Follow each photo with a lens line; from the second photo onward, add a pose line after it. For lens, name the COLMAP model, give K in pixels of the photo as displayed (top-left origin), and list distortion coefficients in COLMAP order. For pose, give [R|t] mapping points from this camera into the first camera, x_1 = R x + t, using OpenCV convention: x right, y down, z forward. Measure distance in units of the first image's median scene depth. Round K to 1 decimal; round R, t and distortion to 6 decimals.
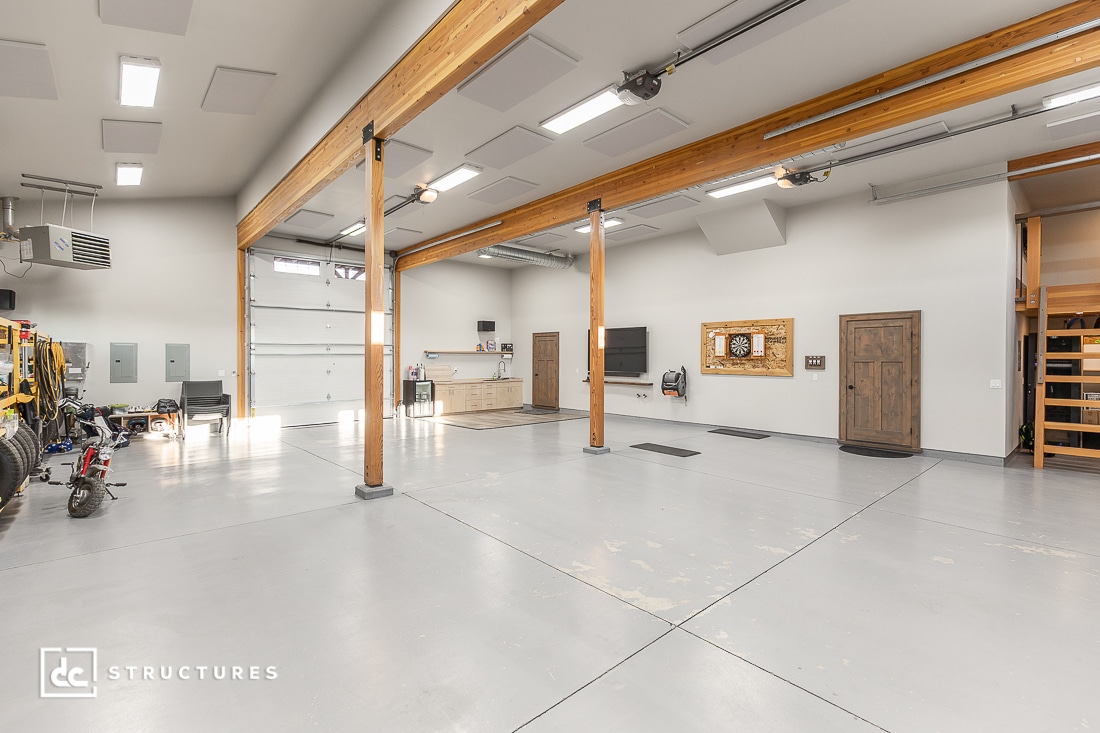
lens RADIAL K [[490.3, 0, 553.1], [0, 490.3, 364.5], [0, 0, 1]] dist [0.000962, -0.000703]
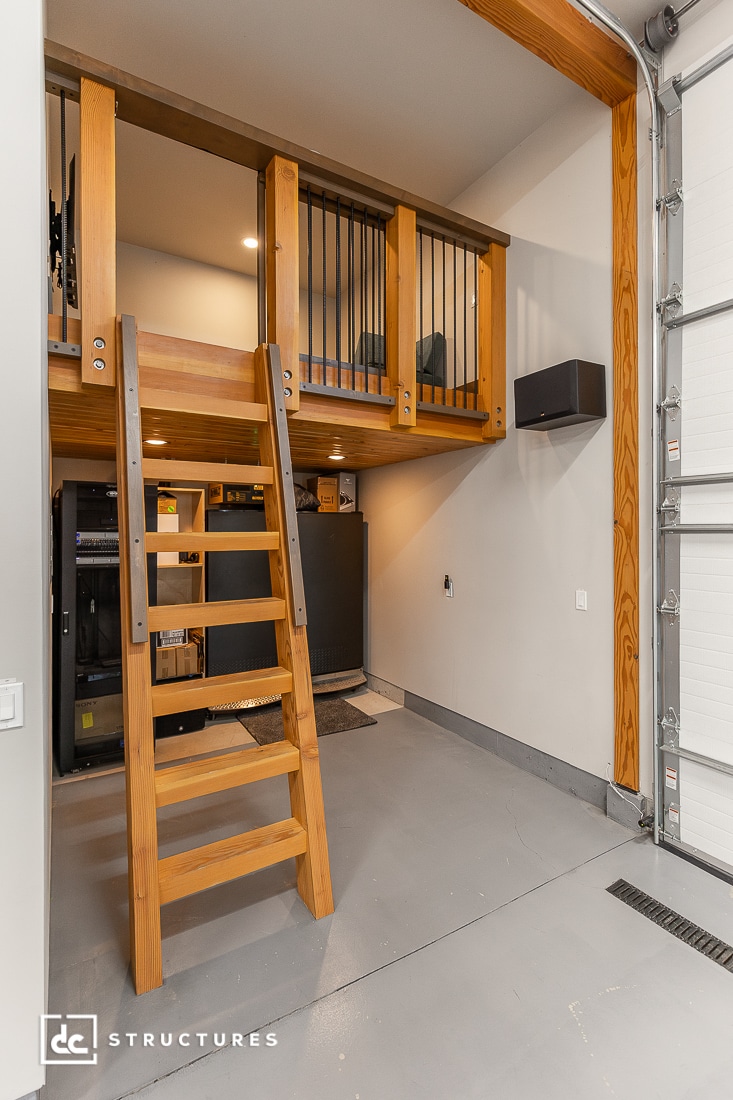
lens RADIAL K [[498.3, 0, 341.1], [0, 498.3, 533.5], [0, 0, 1]] dist [0.001454, -0.001090]
pose [[0.201063, -0.005409, 0.979563, 0.695271], [0.019438, 0.999810, 0.001531, -0.021411], [-0.979385, 0.018733, 0.201130, 0.780312]]
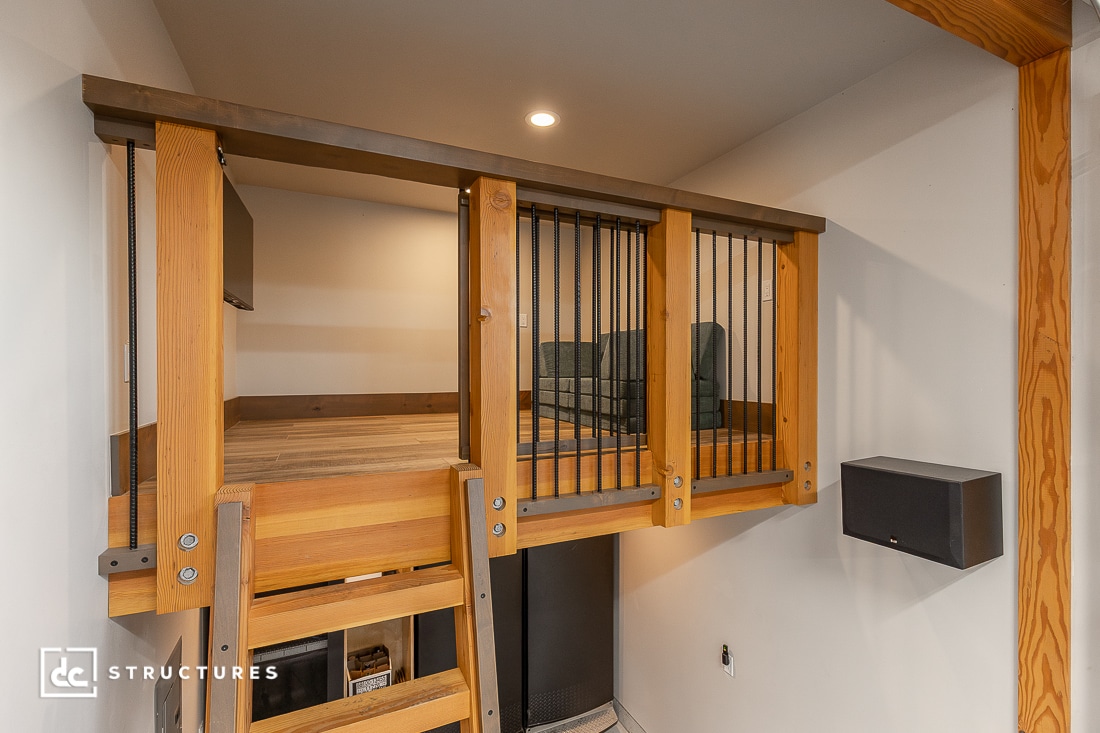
lens RADIAL K [[491.8, 0, 550.0], [0, 491.8, 366.5], [0, 0, 1]] dist [0.002340, -0.001203]
pose [[0.285908, -0.004647, 0.958246, 0.822174], [0.015445, 0.999881, 0.000240, -0.201194], [-0.958133, 0.014731, 0.285946, 0.796401]]
